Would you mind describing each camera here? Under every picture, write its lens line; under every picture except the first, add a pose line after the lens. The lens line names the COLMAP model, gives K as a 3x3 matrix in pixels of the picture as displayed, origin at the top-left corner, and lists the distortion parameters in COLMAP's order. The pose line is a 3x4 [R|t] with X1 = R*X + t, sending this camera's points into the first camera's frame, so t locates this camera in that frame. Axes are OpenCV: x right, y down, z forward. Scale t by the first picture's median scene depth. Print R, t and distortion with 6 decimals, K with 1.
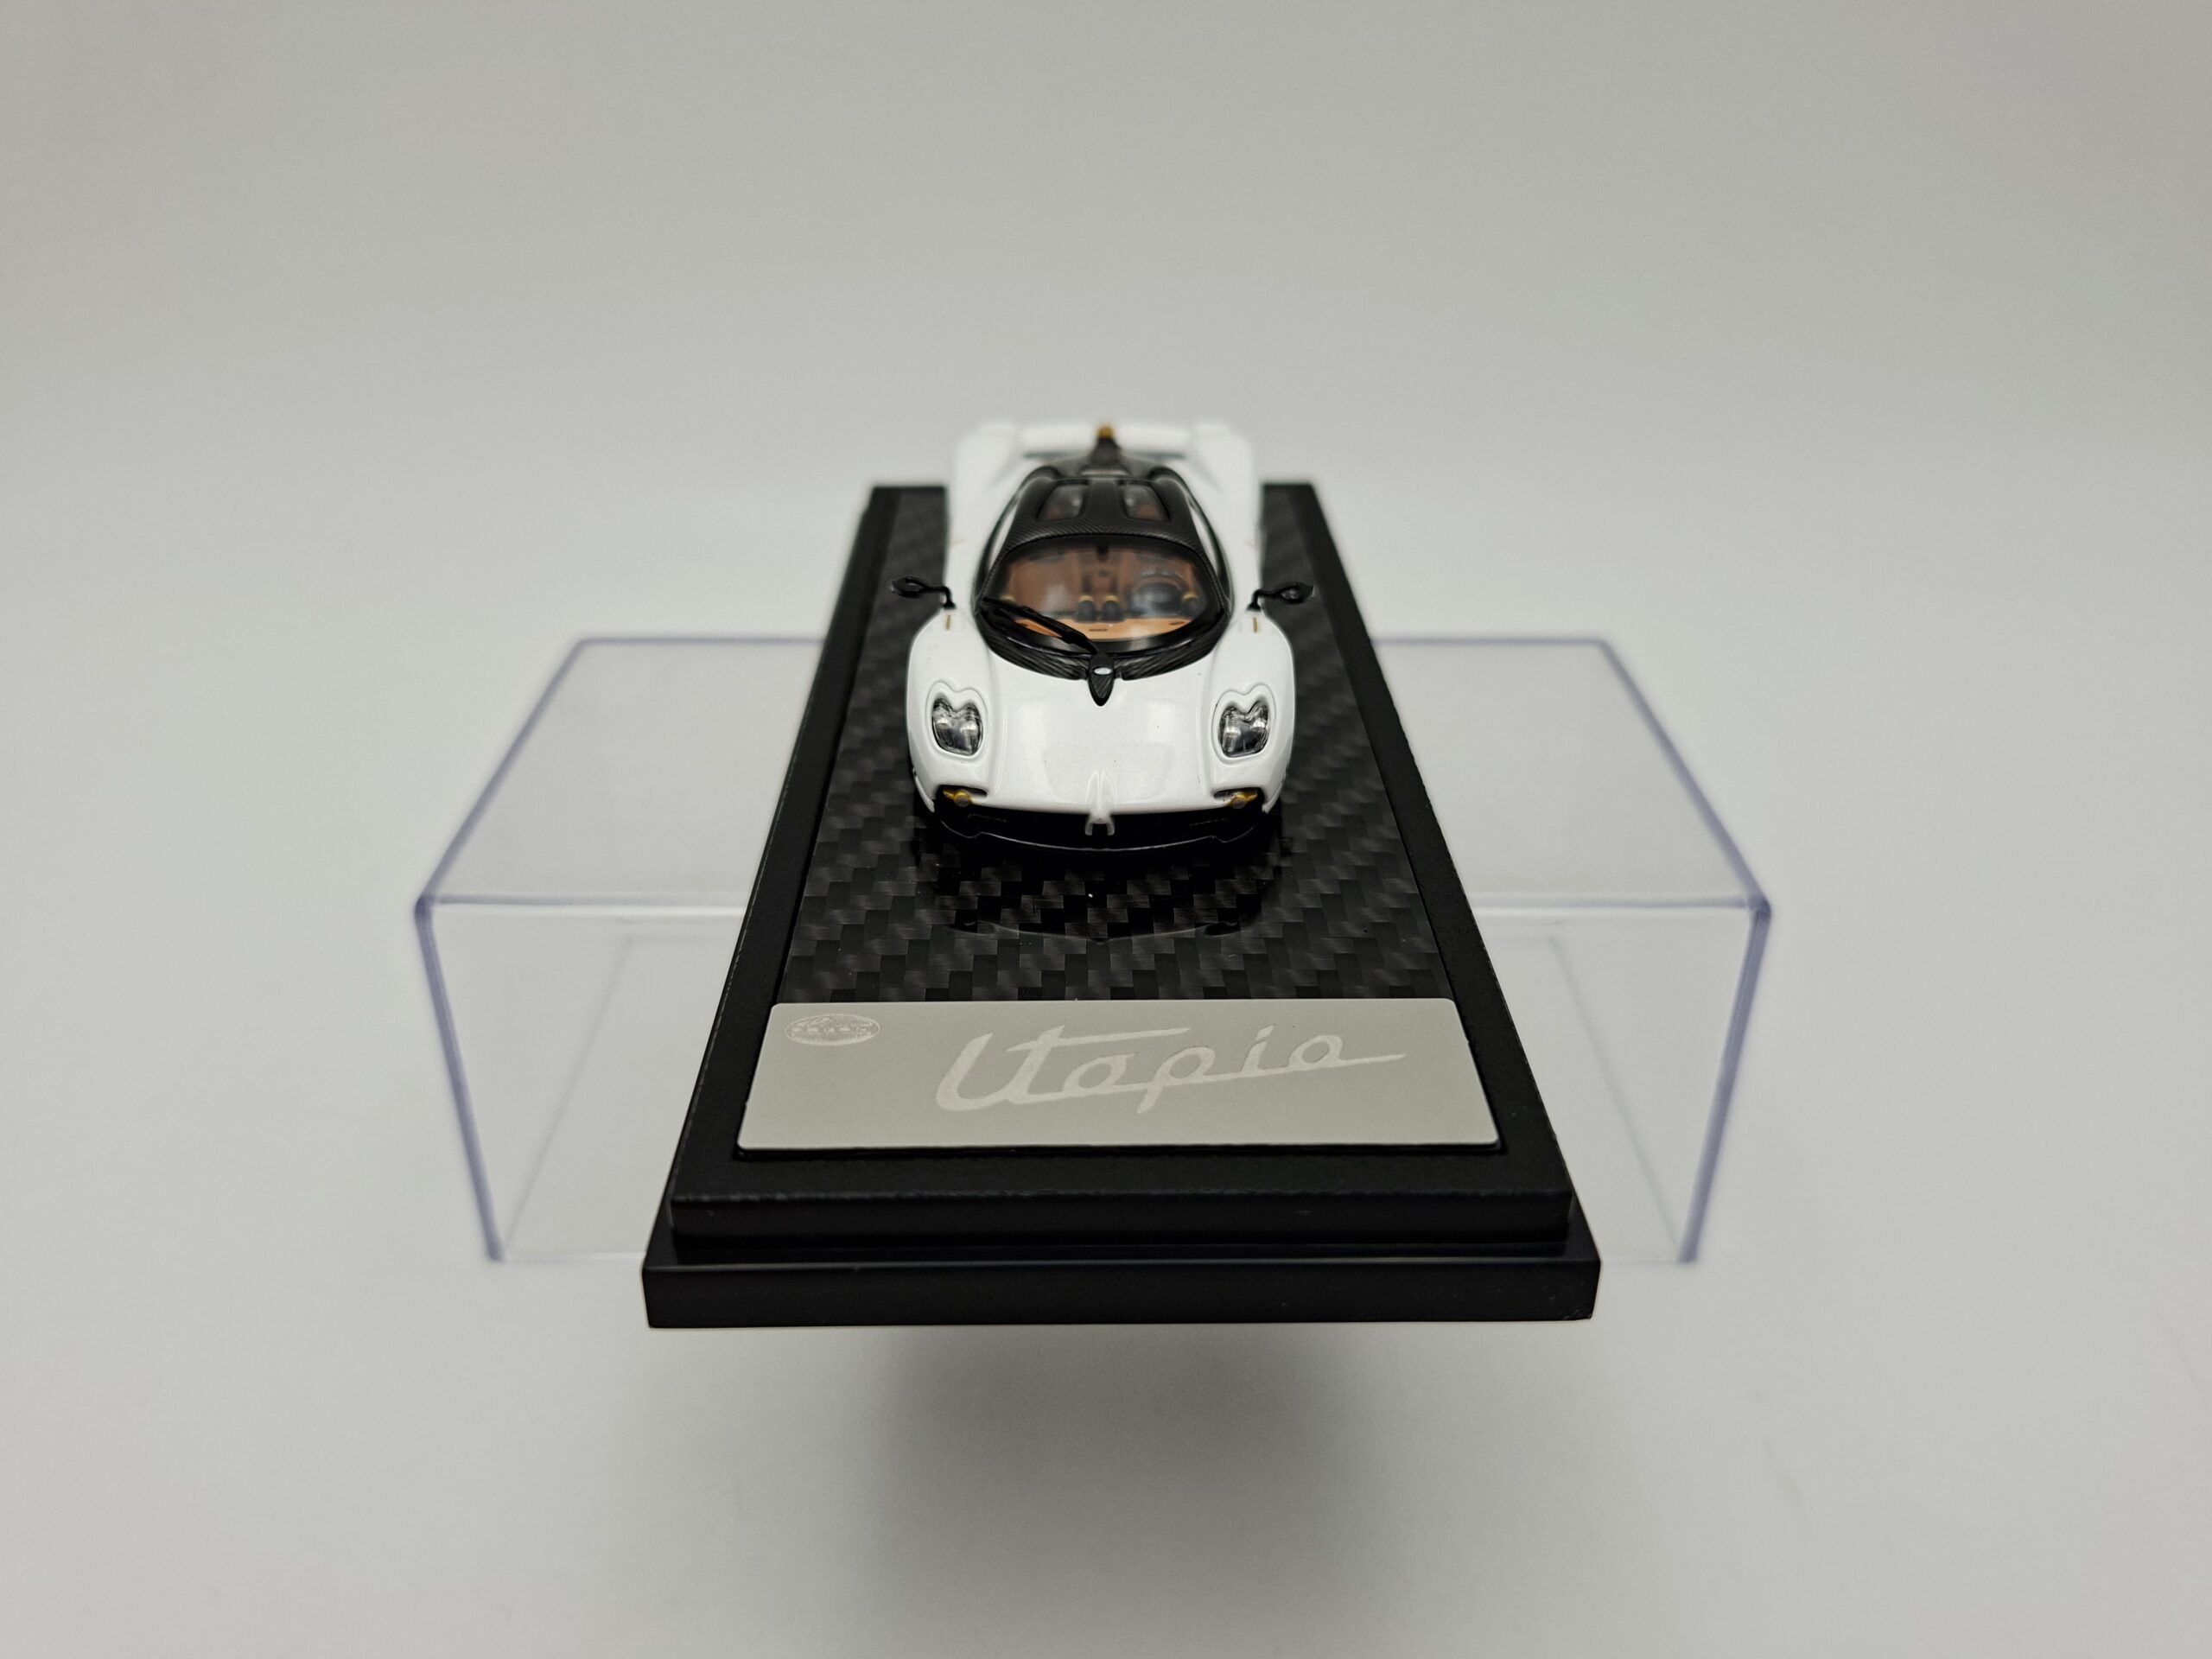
lens RADIAL K [[1713.2, 0, 1106.0], [0, 1713.2, 829.5], [0, 0, 1]] dist [-0.001771, -0.000393]
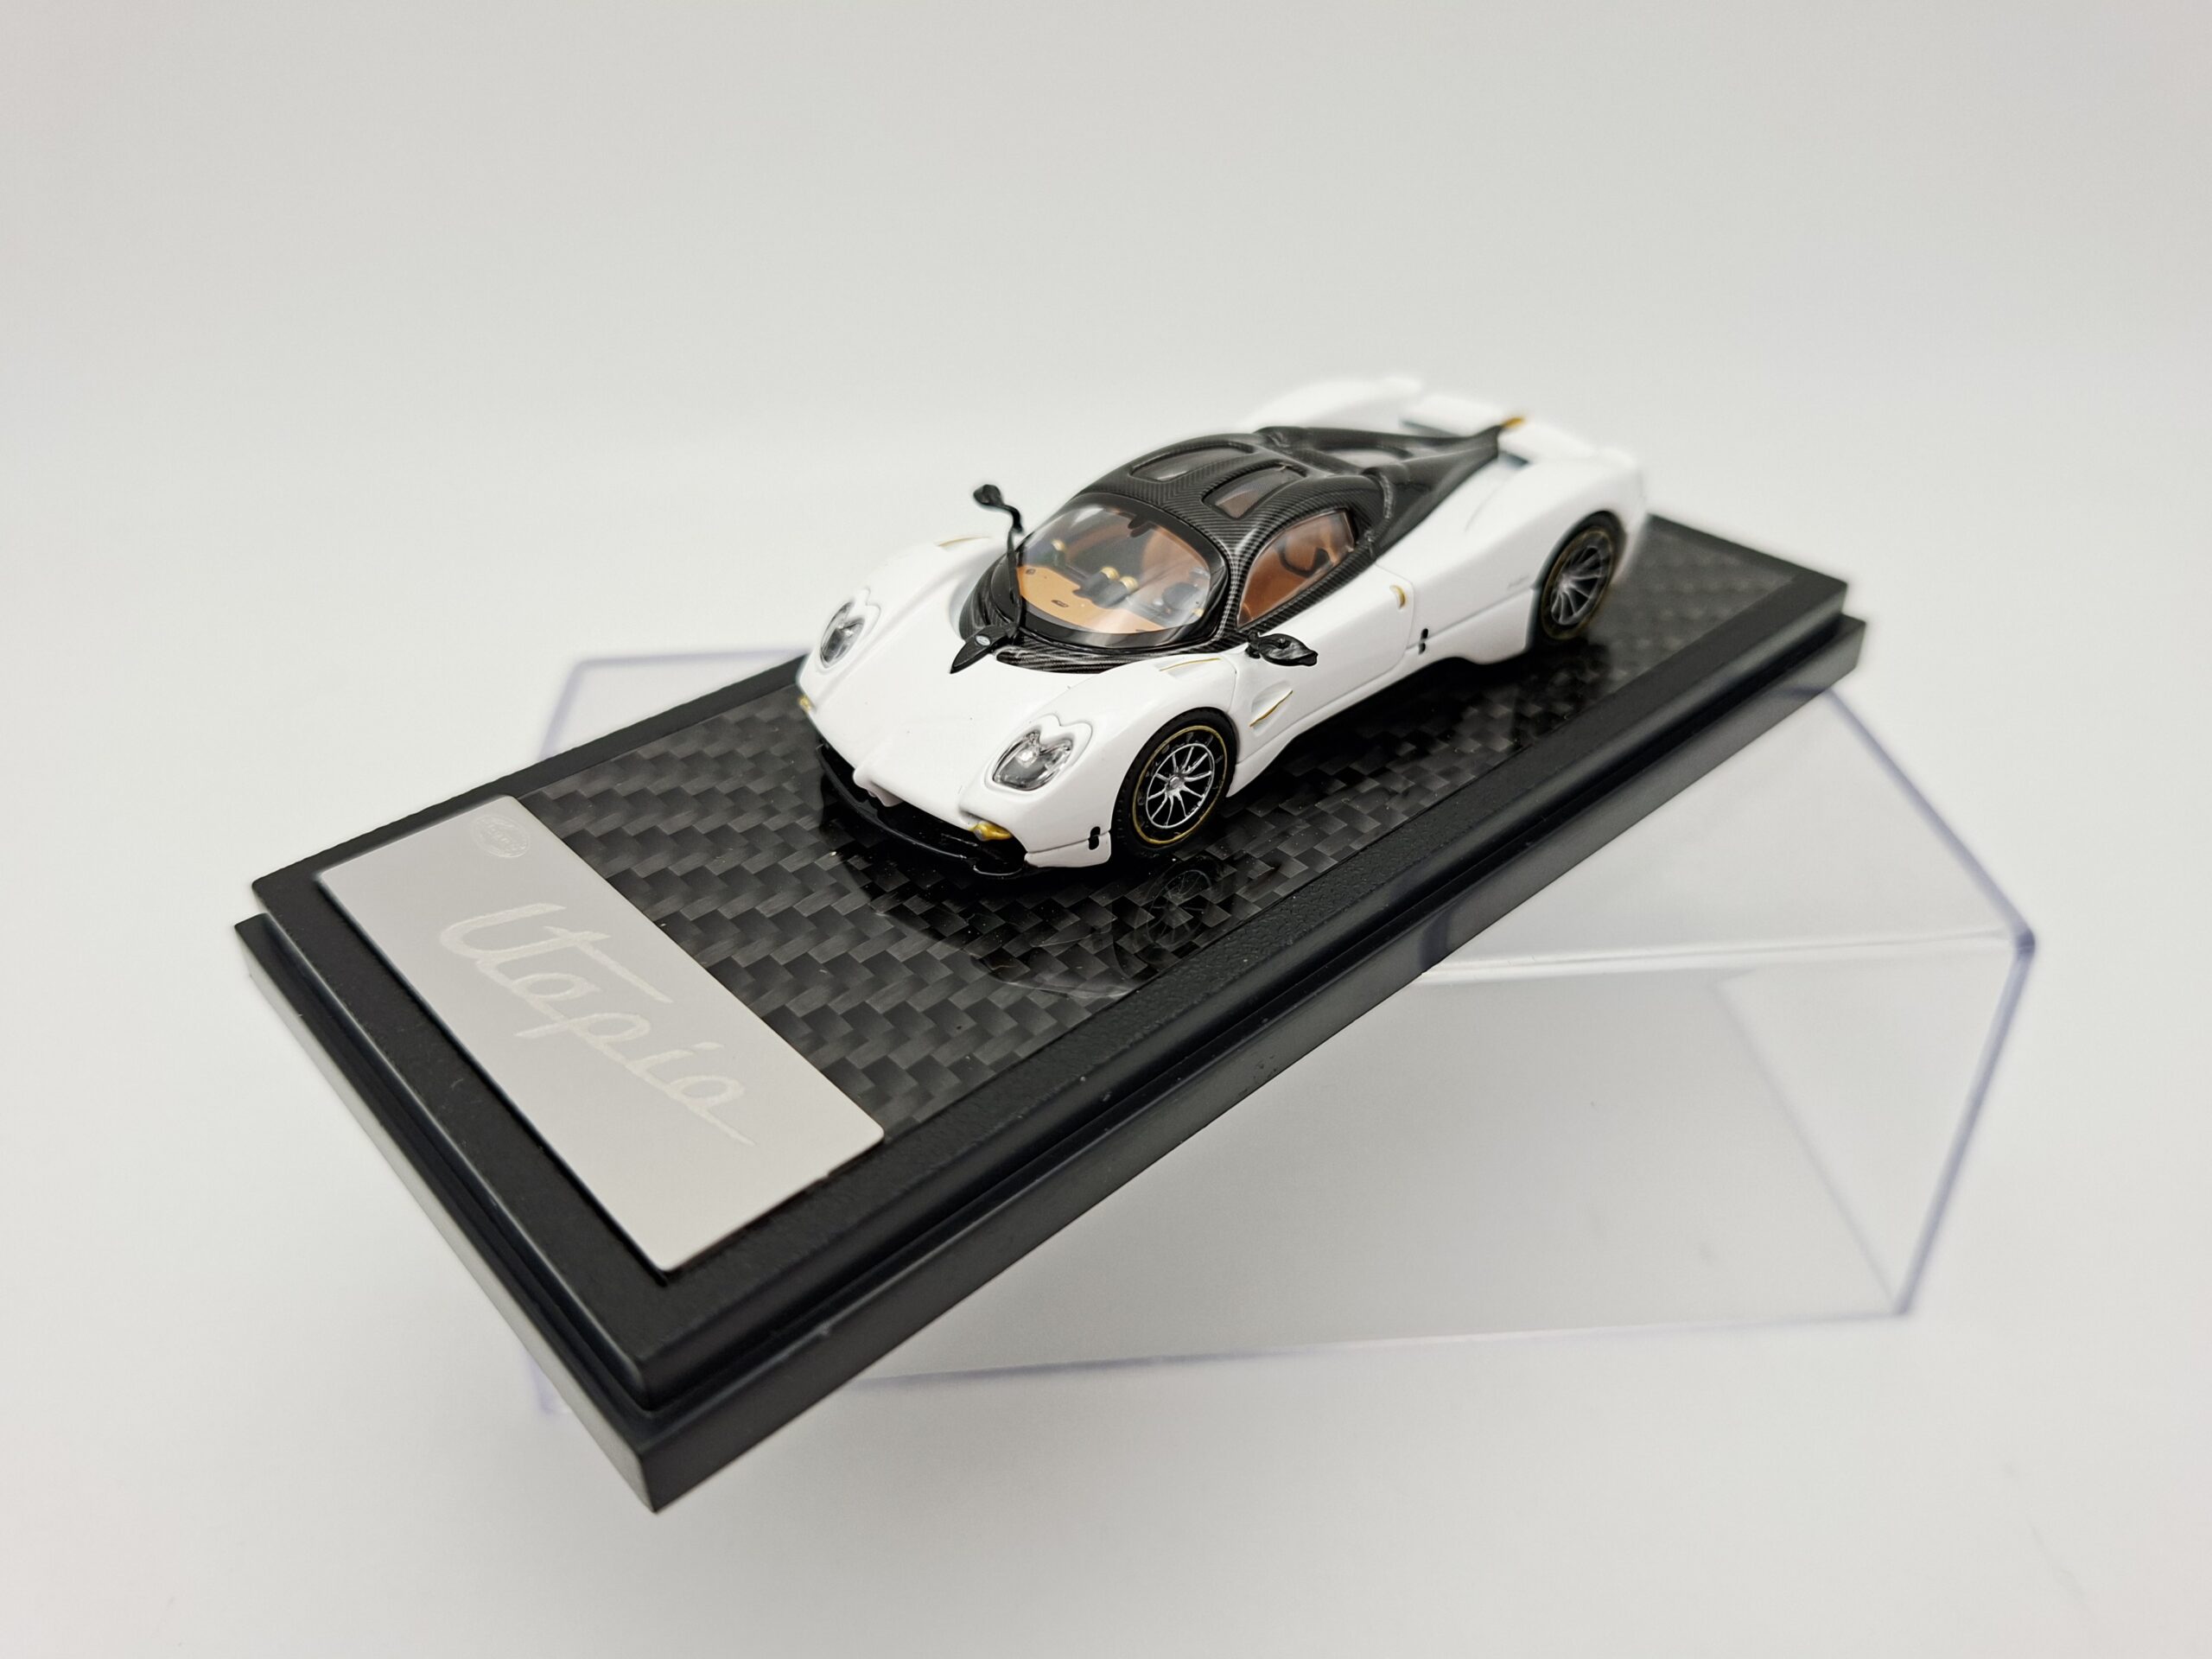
lens RADIAL K [[1713.2, 0, 1106.0], [0, 1713.2, 829.5], [0, 0, 1]] dist [-0.001771, -0.000393]
pose [[0.662829, 0.435389, -0.609175, 0.744196], [-0.385476, 0.895890, 0.220883, -0.268843], [0.641924, 0.088414, 0.761654, 0.441942]]
